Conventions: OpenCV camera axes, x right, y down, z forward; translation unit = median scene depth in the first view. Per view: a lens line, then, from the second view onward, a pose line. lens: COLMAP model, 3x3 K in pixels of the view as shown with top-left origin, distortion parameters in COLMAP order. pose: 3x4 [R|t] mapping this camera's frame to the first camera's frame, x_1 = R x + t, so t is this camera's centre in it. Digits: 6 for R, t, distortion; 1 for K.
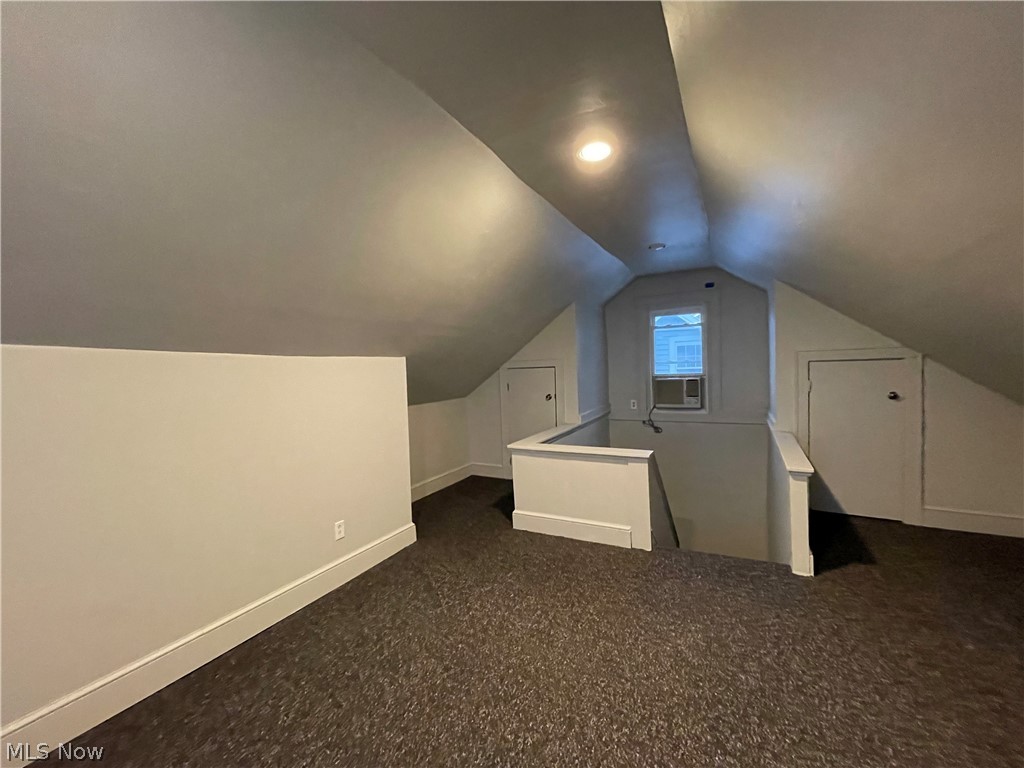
lens RADIAL K [[412.5, 0, 512.0], [0, 412.5, 384.0], [0, 0, 1]] dist [-0.001512, -0.001145]
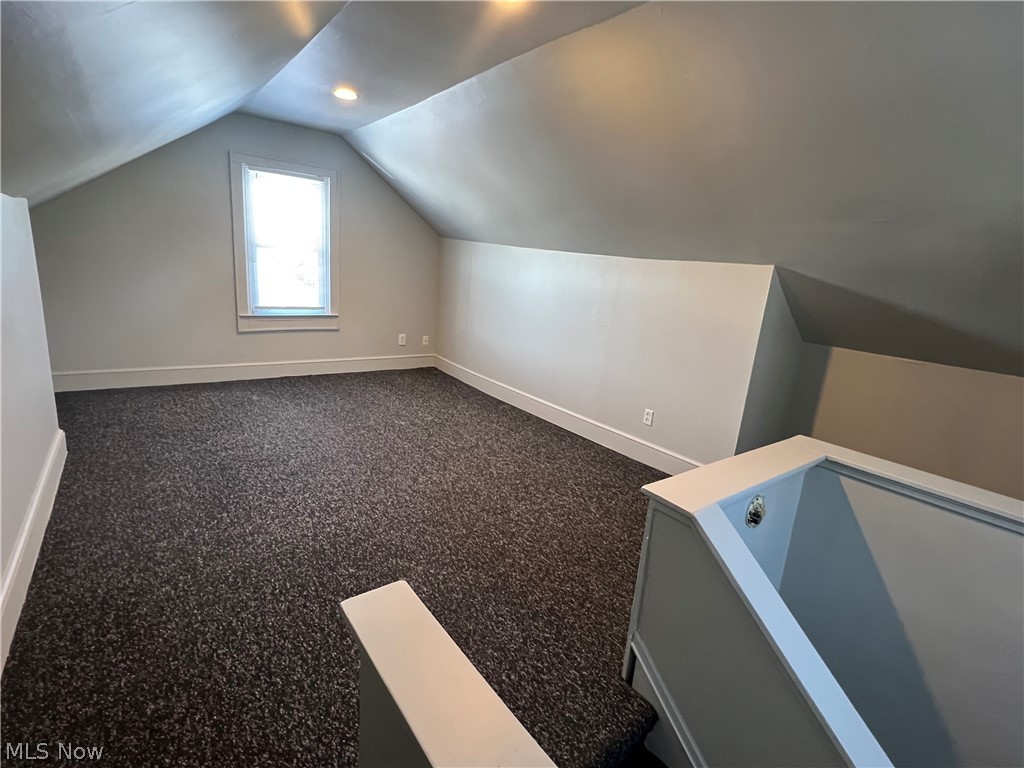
lens RADIAL K [[485.6, 0, 512.0], [0, 485.6, 384.0], [0, 0, 1]] dist [0.000511, -0.000622]
pose [[-0.406690, 0.221781, -0.886237, 1.374479], [-0.105383, 0.952221, 0.286653, -0.119730], [0.907468, 0.209973, -0.363886, 1.715549]]
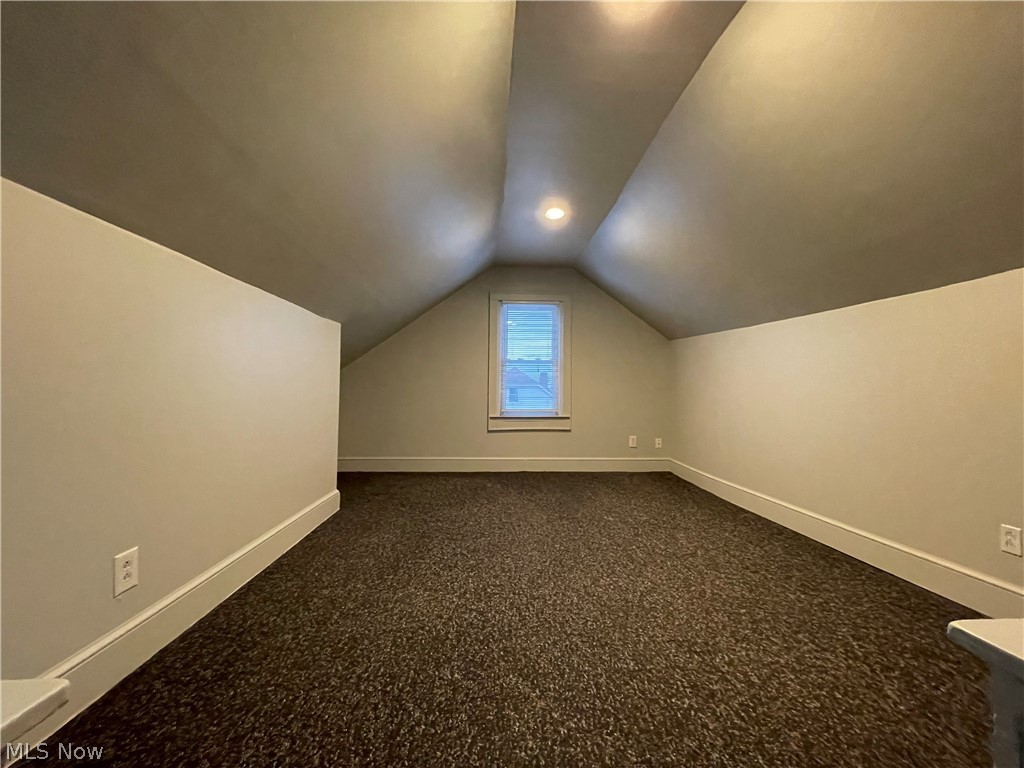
lens RADIAL K [[412.5, 0, 512.0], [0, 412.5, 384.0], [0, 0, 1]] dist [-0.001512, -0.001145]
pose [[-0.848645, 0.015773, -0.528728, 0.879283], [0.001815, 0.999636, 0.026909, 0.140549], [0.528960, 0.021876, -0.848365, 1.713439]]
